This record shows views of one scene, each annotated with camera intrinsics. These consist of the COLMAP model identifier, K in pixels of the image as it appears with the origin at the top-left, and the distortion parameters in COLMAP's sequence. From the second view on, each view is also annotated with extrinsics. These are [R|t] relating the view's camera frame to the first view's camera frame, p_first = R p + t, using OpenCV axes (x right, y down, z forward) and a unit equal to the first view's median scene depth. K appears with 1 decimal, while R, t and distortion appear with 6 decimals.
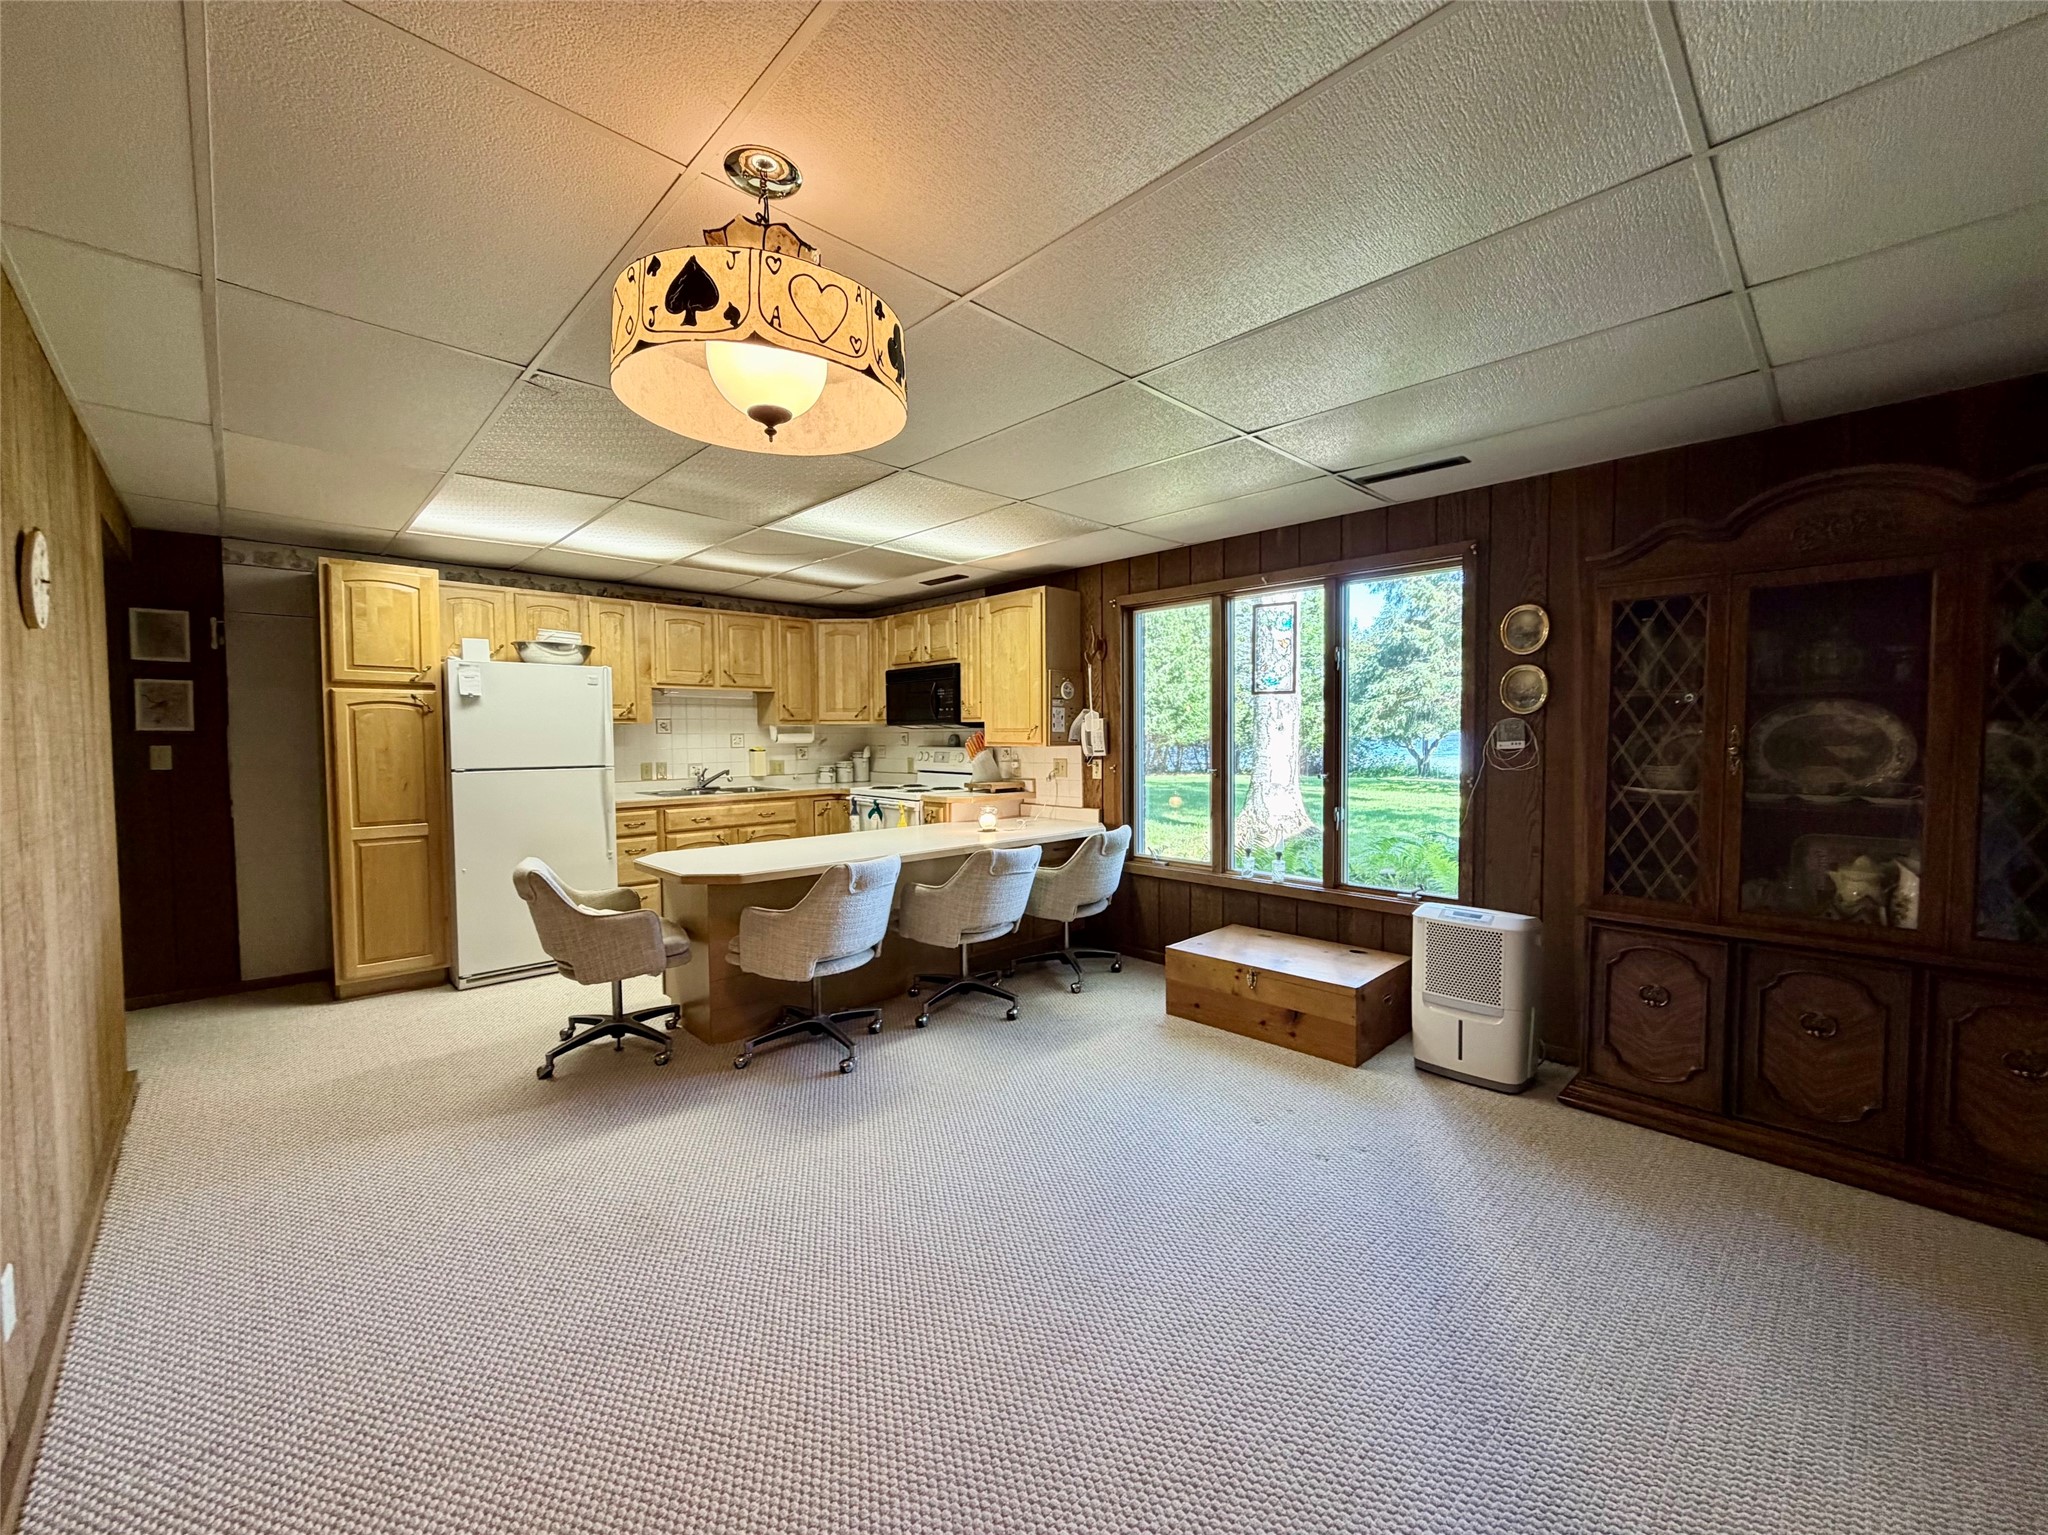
lens RADIAL K [[811.4, 0, 1019.2], [0, 811.4, 767.5], [0, 0, 1]] dist [-0.001835, 0.000062]
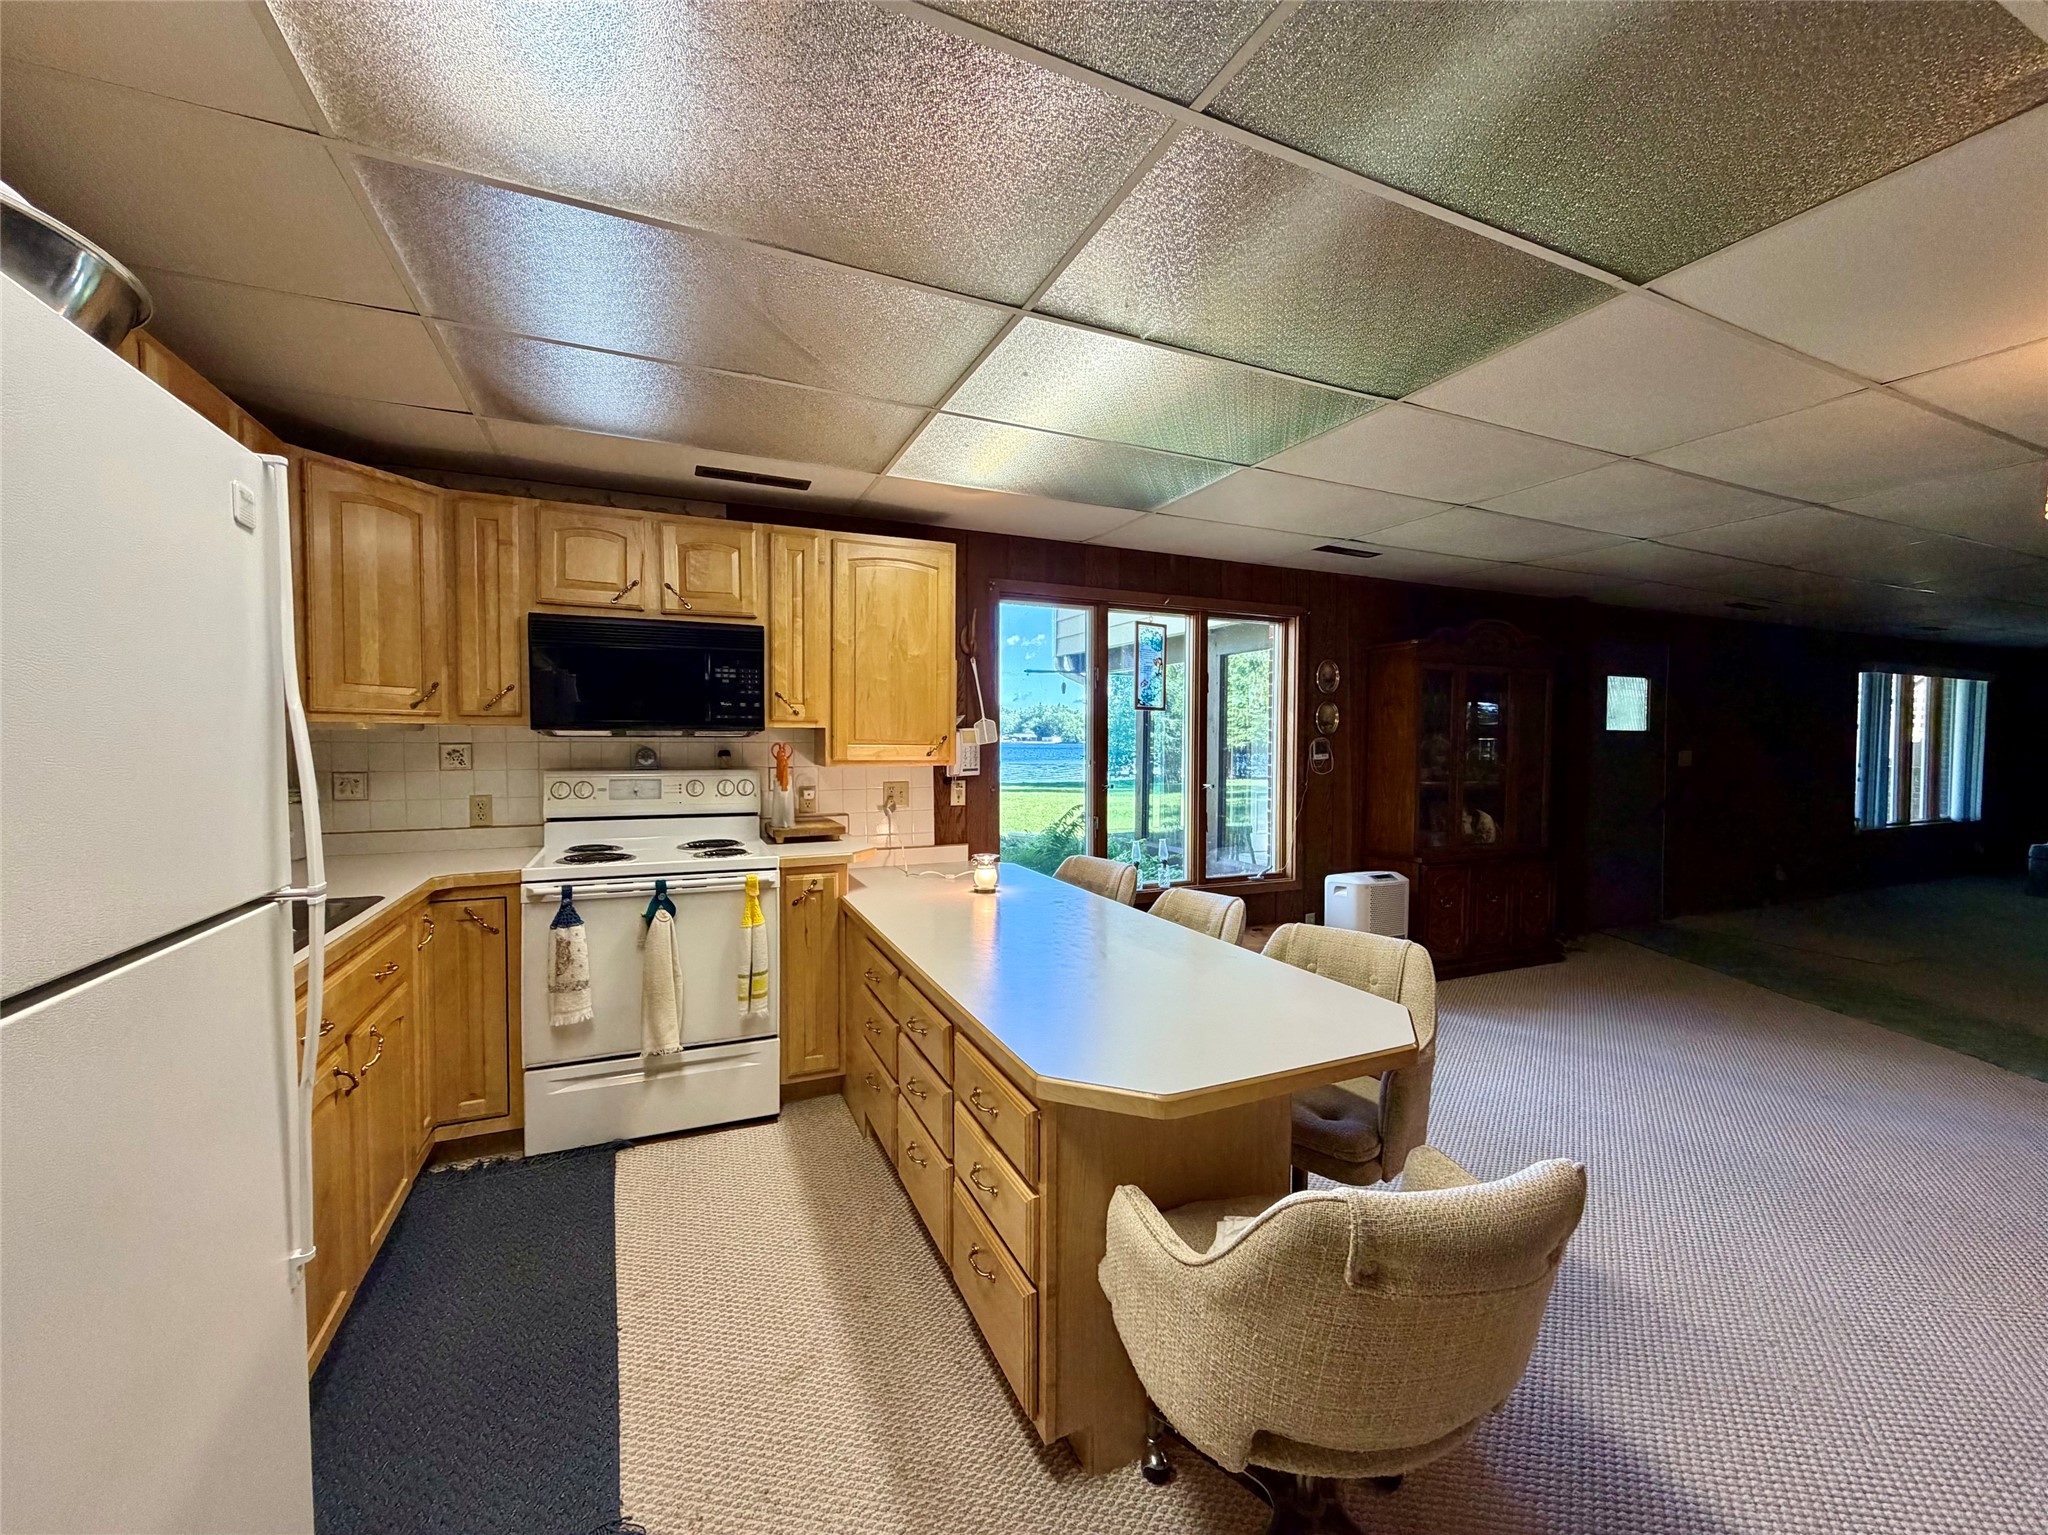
lens RADIAL K [[811.4, 0, 1019.2], [0, 811.4, 767.5], [0, 0, 1]] dist [-0.001835, 0.000062]
pose [[0.338990, -0.024166, 0.940479, -0.637891], [0.030481, 0.999427, 0.014694, -0.033135], [-0.940296, 0.023686, 0.339533, 0.707156]]
